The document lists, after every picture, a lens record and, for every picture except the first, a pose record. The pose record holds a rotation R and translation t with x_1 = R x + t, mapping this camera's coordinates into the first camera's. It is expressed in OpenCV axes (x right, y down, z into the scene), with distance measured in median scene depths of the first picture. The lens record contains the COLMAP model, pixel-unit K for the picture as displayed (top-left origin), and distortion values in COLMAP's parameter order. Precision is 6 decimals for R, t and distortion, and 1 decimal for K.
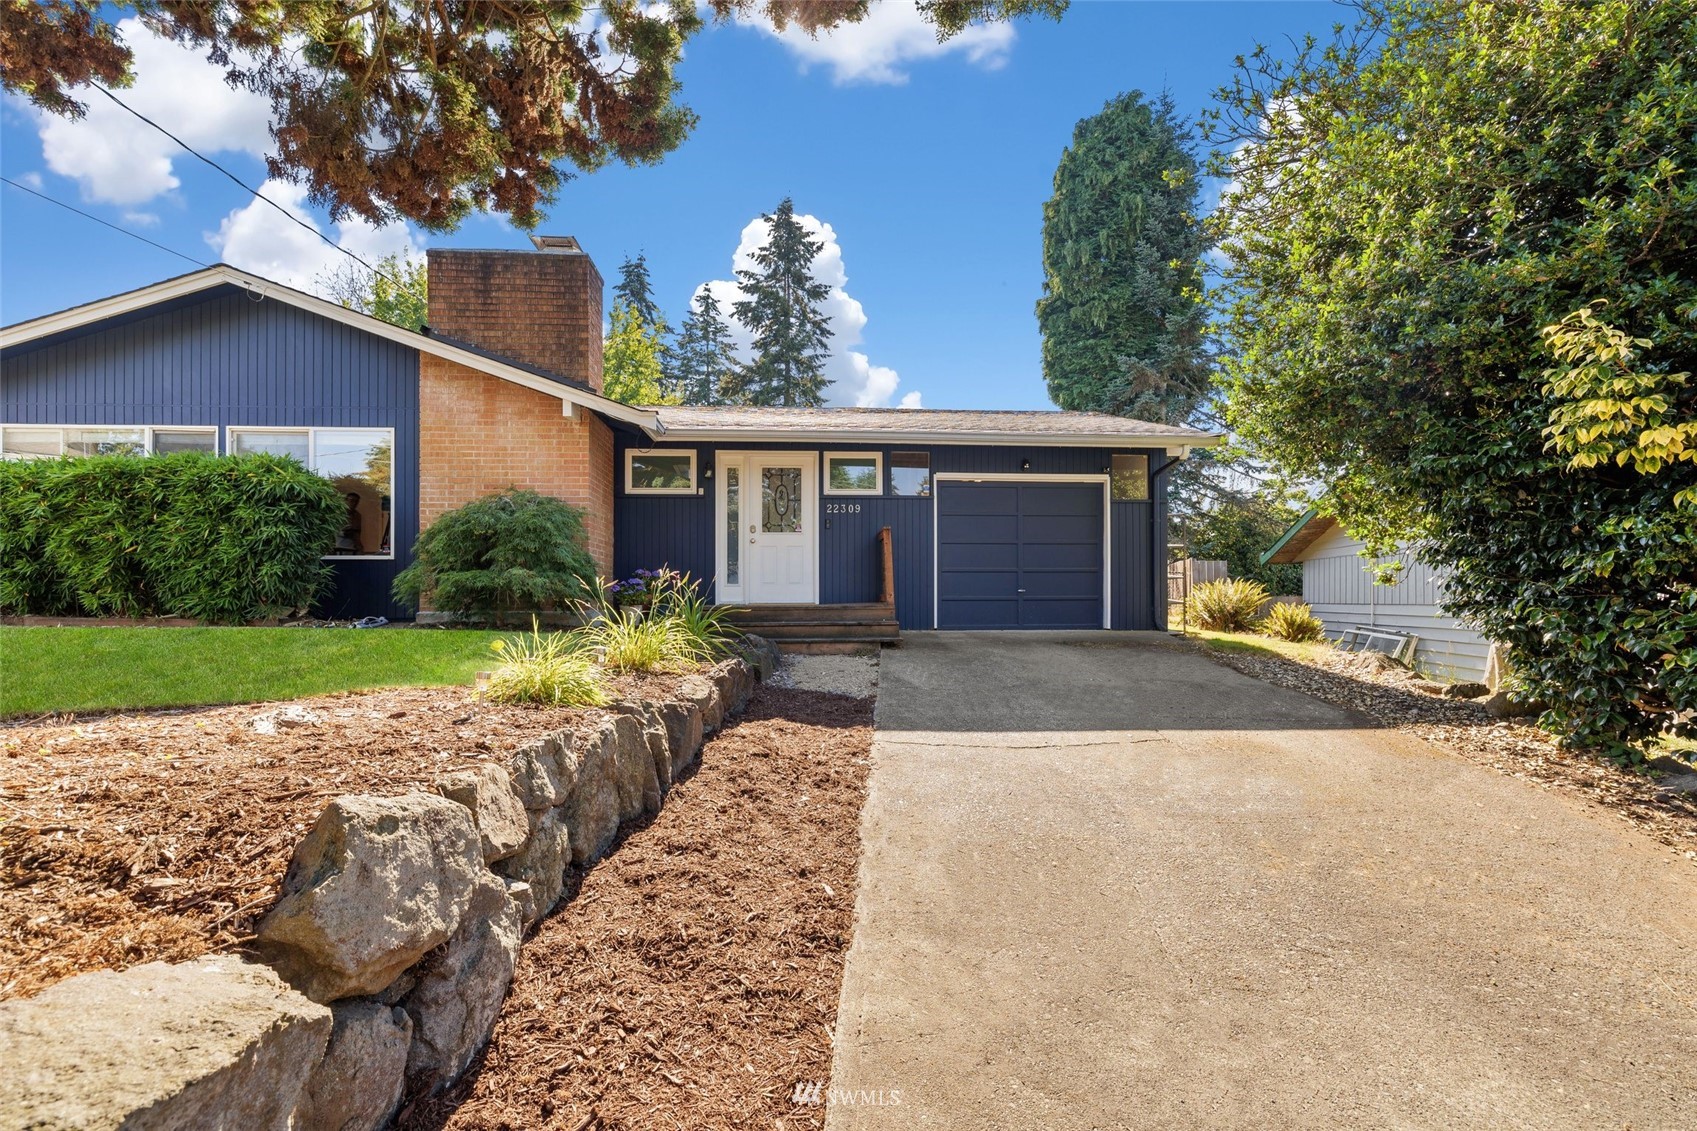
lens RADIAL K [[745.0, 0, 849.5], [0, 745.0, 592.4], [0, 0, 1]] dist [-0.001082, -0.000107]
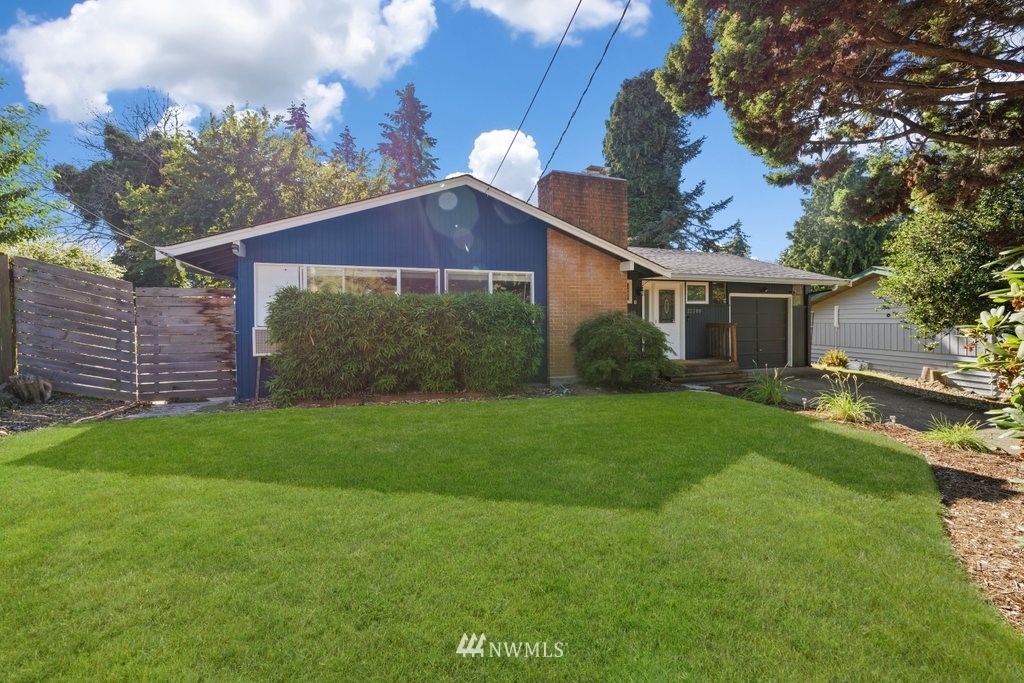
lens RADIAL K [[439.5, 0, 515.6], [0, 439.5, 319.0], [0, 0, 1]] dist [0.000804, -0.000055]
pose [[0.957606, -0.000213, 0.288083, -0.786283], [-0.002060, 0.999969, 0.007585, -0.098582], [-0.288075, -0.007857, 0.957576, 0.028191]]
